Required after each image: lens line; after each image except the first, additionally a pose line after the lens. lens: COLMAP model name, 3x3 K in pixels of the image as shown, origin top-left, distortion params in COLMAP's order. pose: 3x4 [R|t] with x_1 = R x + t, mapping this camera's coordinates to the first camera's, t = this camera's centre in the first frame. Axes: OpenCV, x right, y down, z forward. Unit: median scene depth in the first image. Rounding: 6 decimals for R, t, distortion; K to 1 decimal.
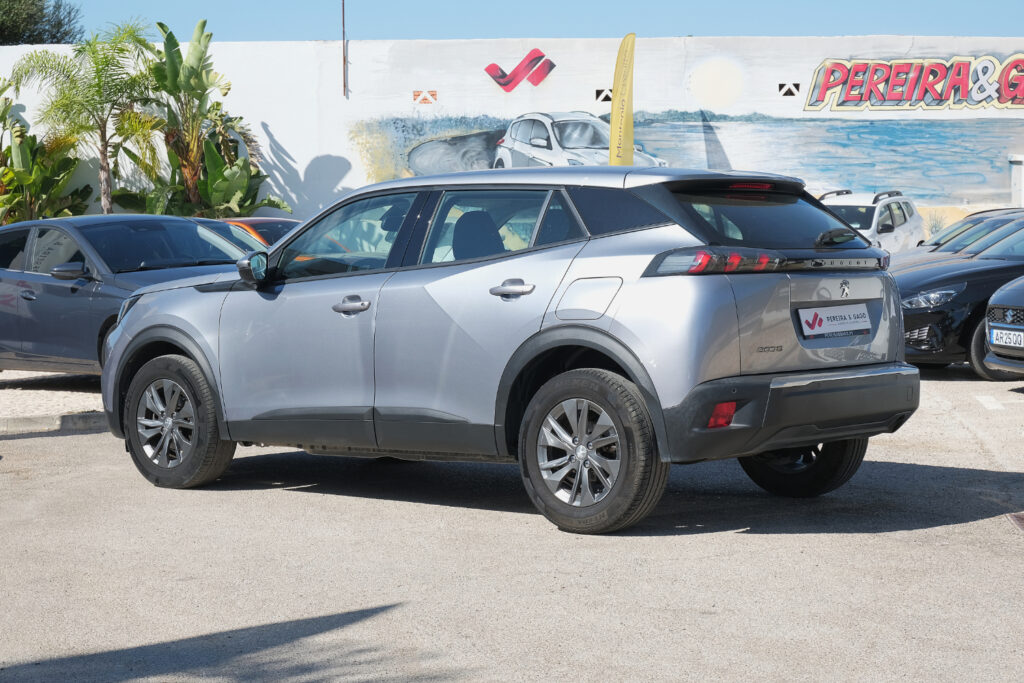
lens RADIAL K [[2044.3, 0, 512.0], [0, 2044.3, 341.5], [0, 0, 1]] dist [-0.072747, -0.190535]
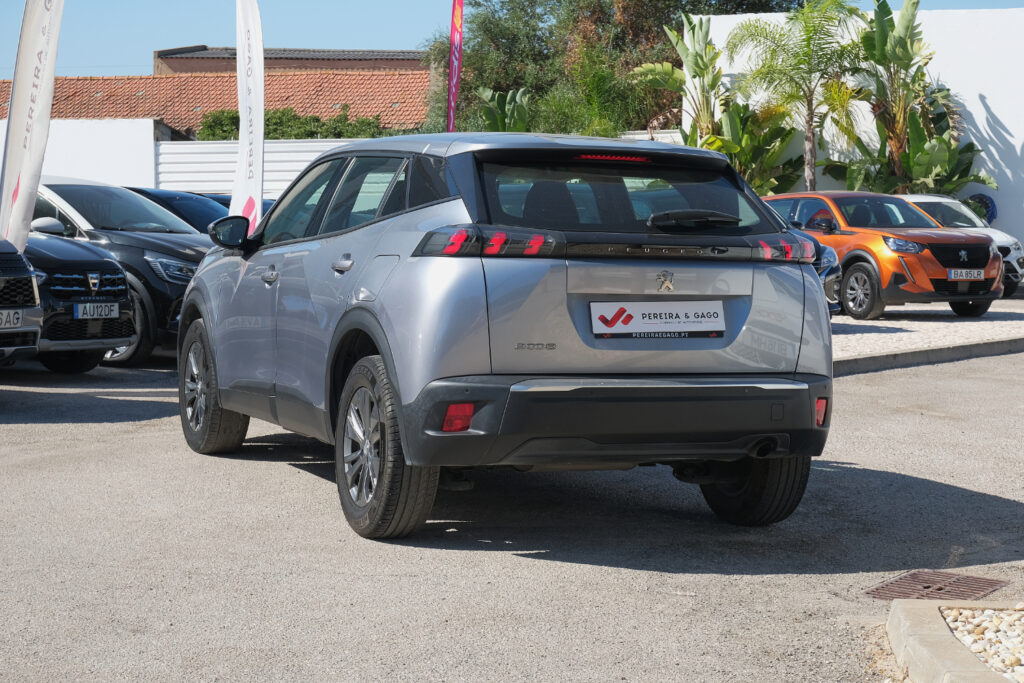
lens RADIAL K [[2044.3, 0, 512.0], [0, 2044.3, 341.5], [0, 0, 1]] dist [-0.072747, -0.190535]
pose [[0.891919, 0.060396, -0.448144, 0.120133], [-0.054439, 0.998174, 0.026176, -0.004853], [0.448906, 0.001049, 0.893578, 0.052166]]
